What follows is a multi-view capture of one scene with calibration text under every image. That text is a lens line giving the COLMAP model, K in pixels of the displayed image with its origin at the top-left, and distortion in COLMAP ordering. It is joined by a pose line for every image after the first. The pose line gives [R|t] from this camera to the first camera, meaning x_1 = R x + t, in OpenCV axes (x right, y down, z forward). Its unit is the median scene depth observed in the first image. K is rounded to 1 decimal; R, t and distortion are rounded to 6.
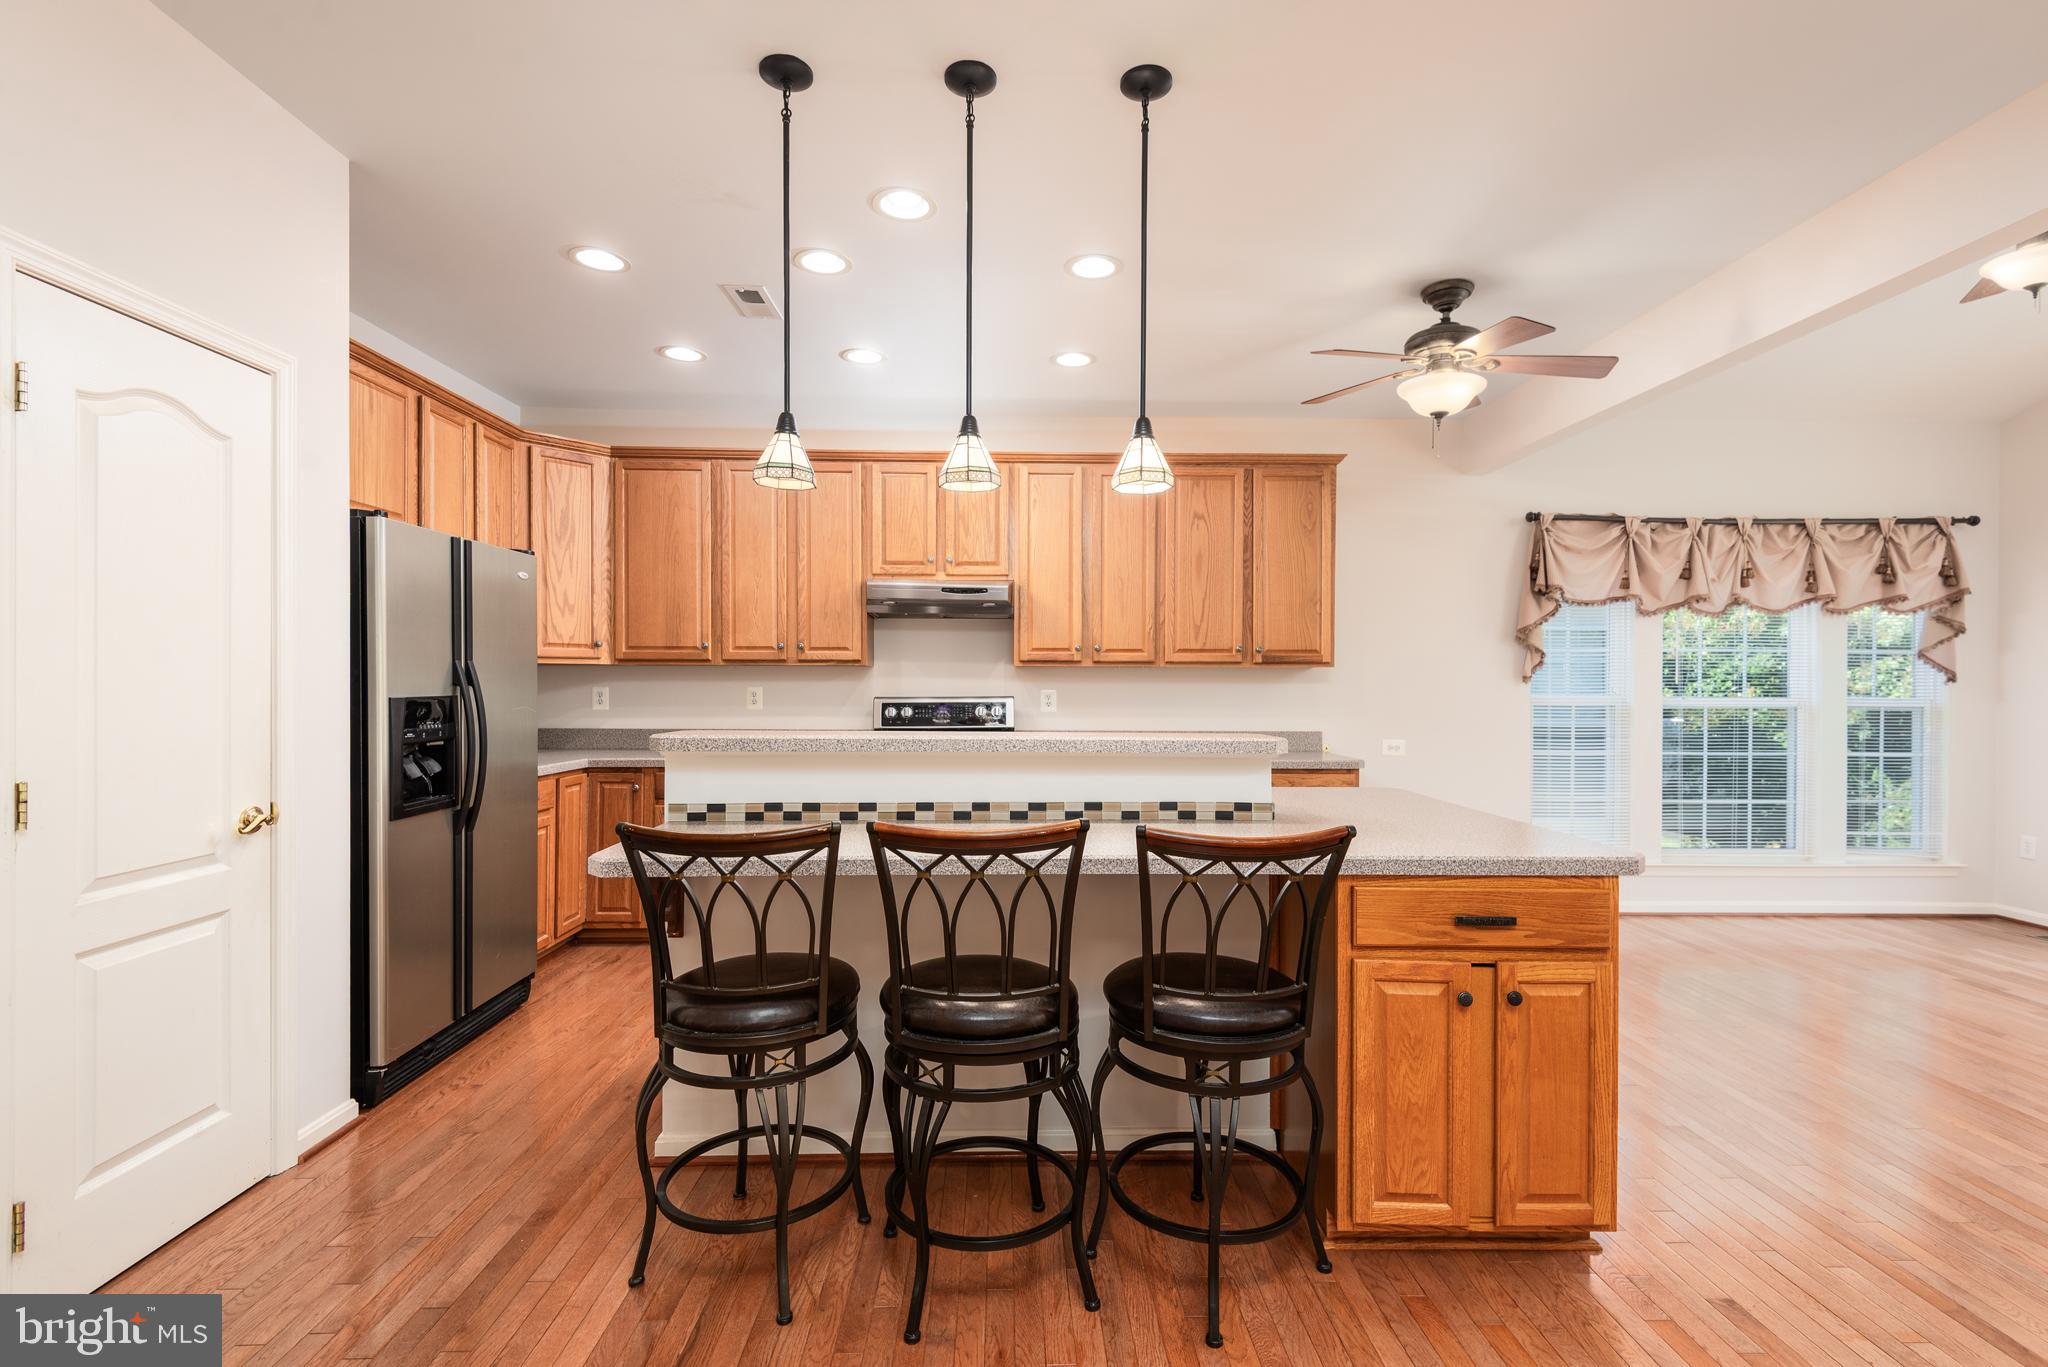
lens RADIAL K [[920.9, 0, 1028.5], [0, 920.9, 684.2], [0, 0, 1]] dist [0.021452, -0.011716]
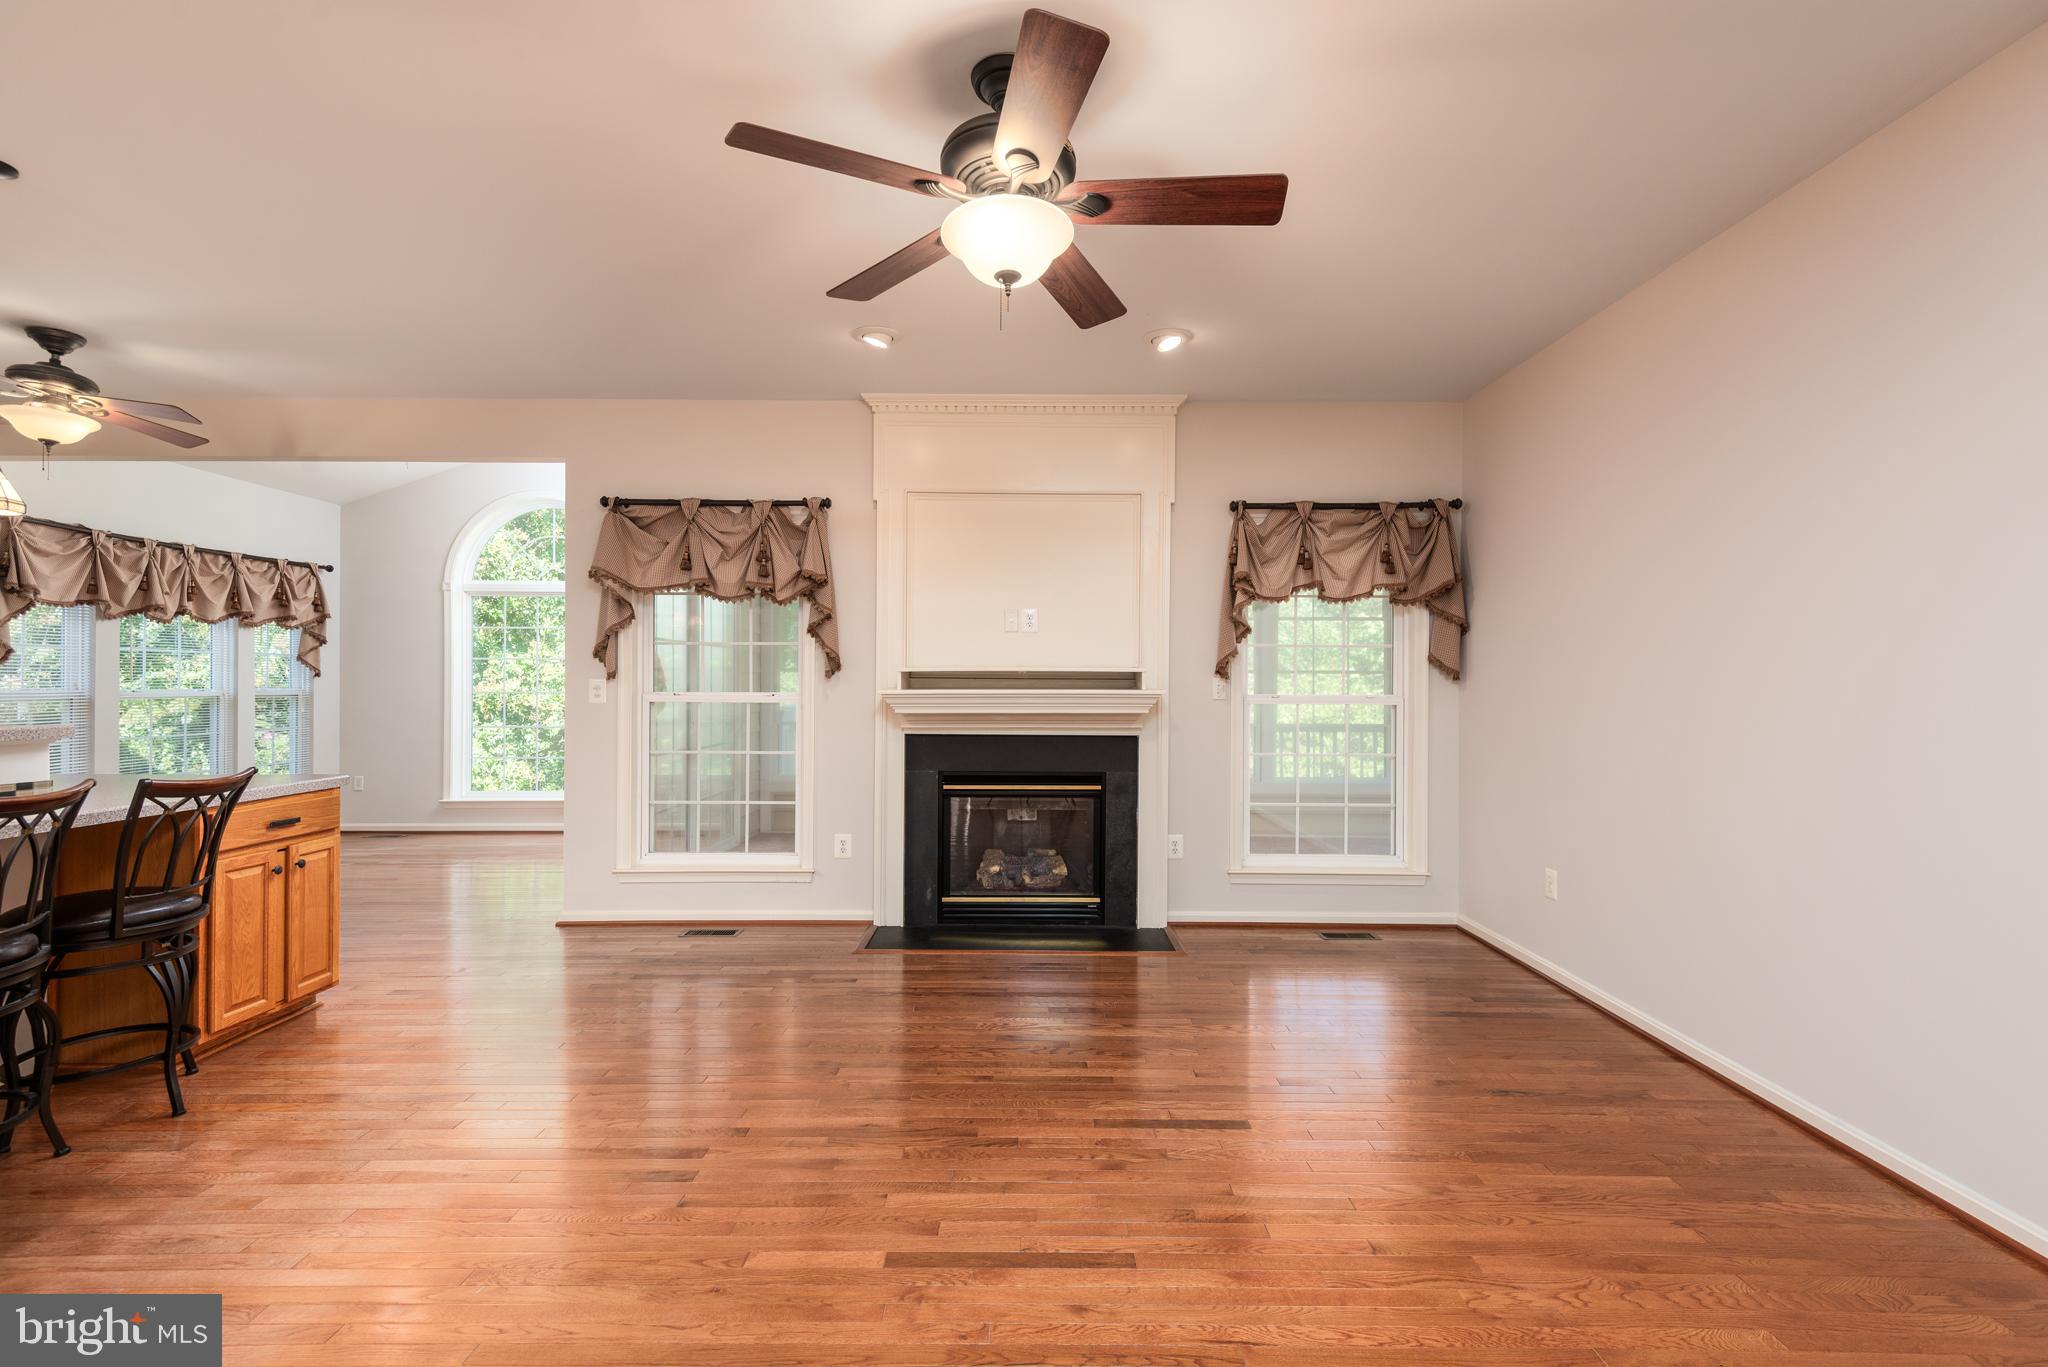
lens RADIAL K [[920.9, 0, 1028.5], [0, 920.9, 684.2], [0, 0, 1]] dist [0.021452, -0.011716]
pose [[0.020333, -0.007051, 0.999768, -0.481567], [-0.002727, 0.999971, 0.007108, -0.005257], [-0.999790, -0.002871, 0.020313, -0.159348]]
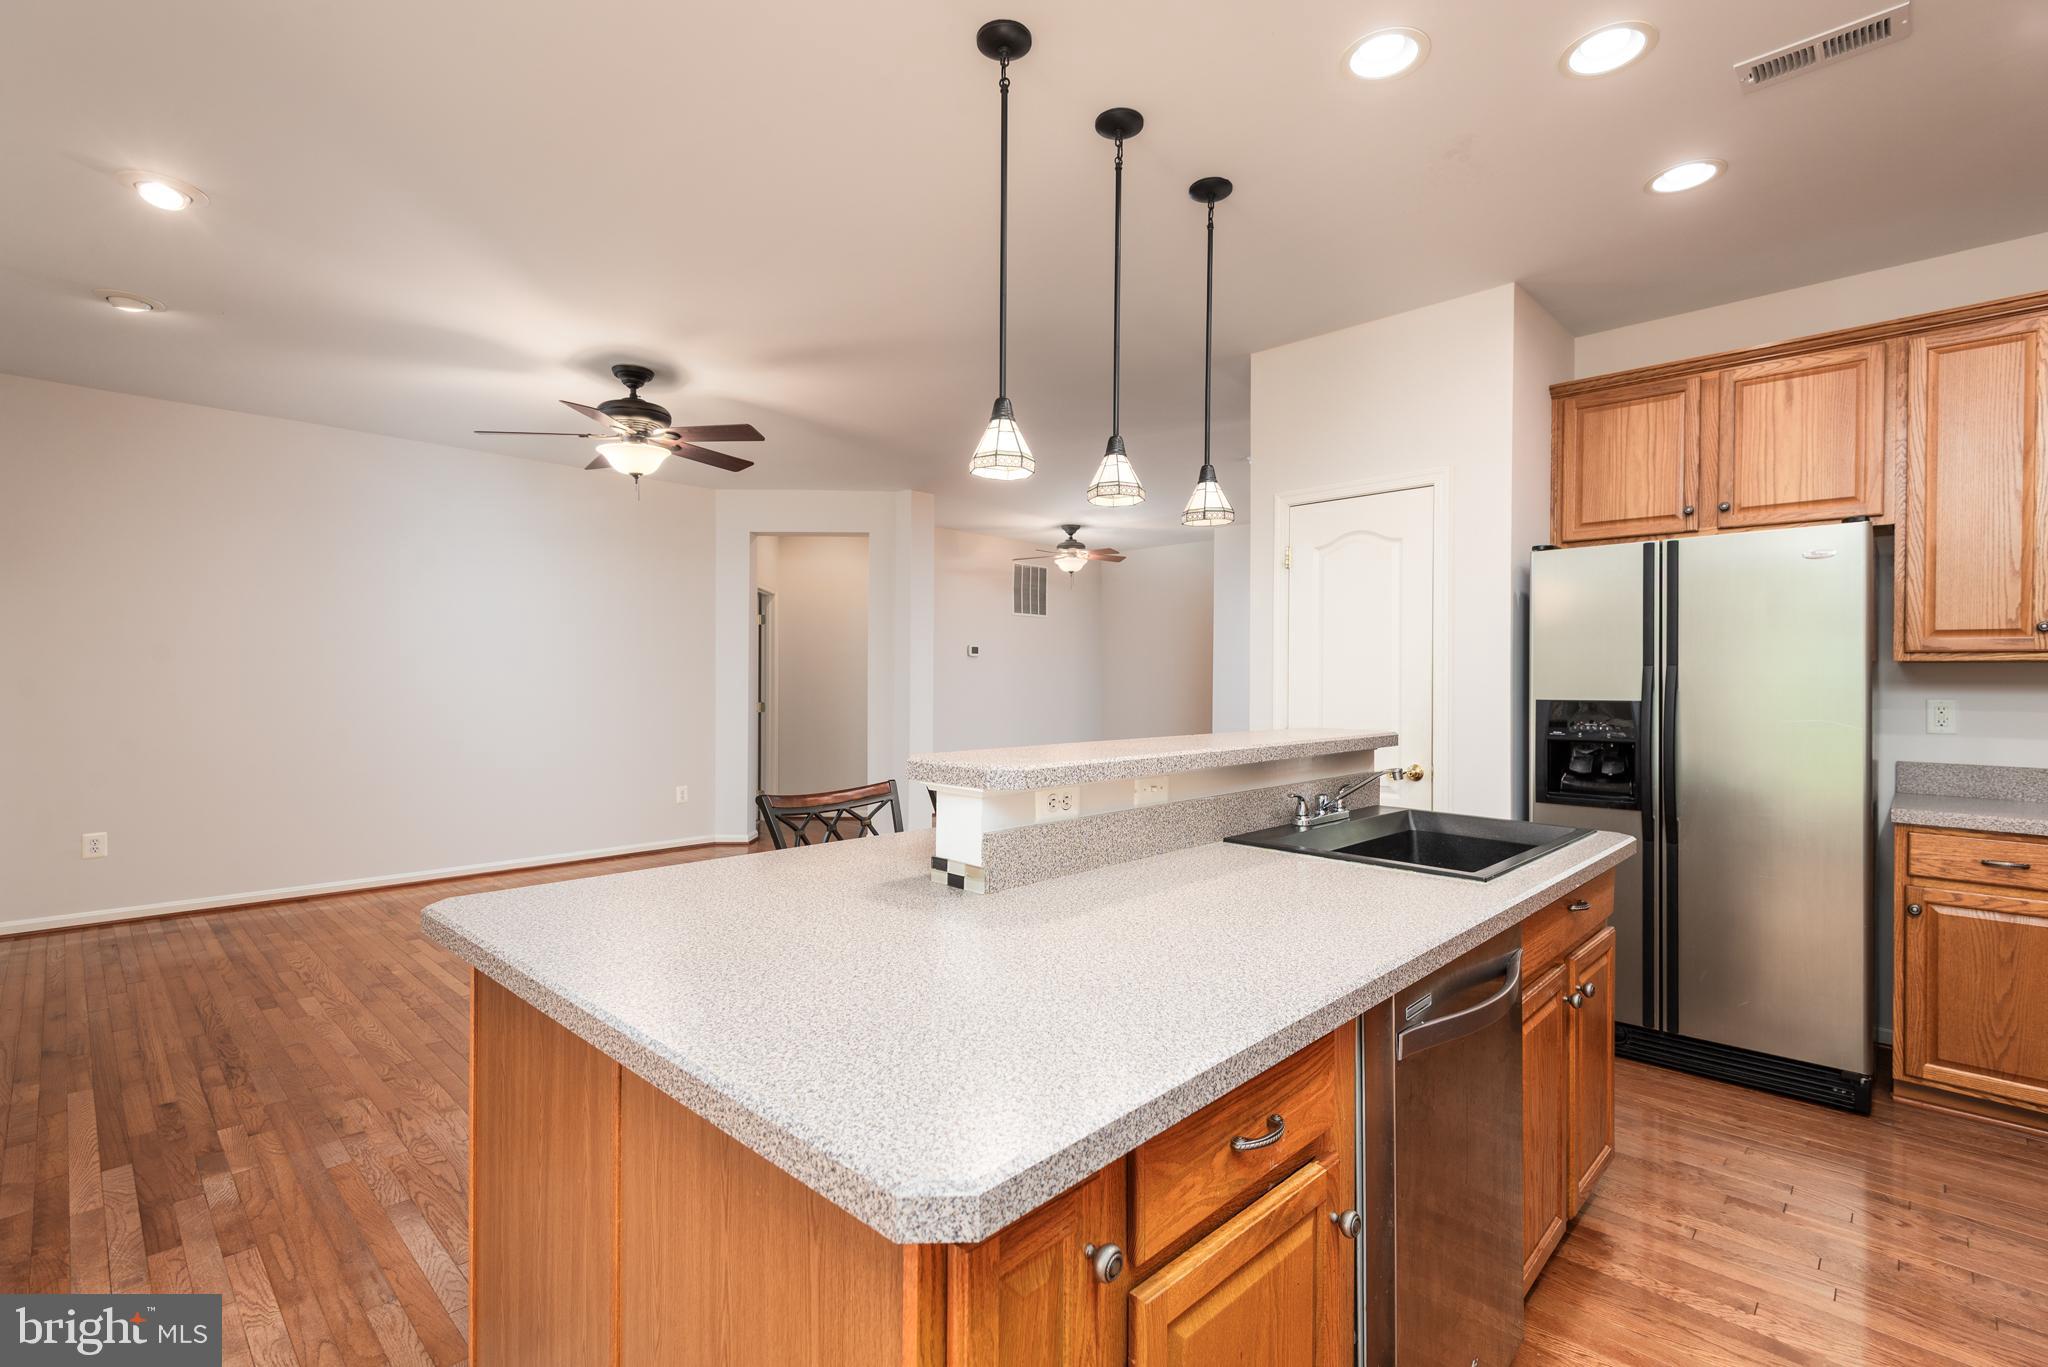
lens RADIAL K [[920.9, 0, 1028.5], [0, 920.9, 684.2], [0, 0, 1]] dist [0.021452, -0.011716]
pose [[-0.716060, -0.006321, -0.698011, 0.357638], [-0.008123, 0.999967, -0.000722, -0.000675], [0.697992, 0.005153, -0.716087, 0.799705]]
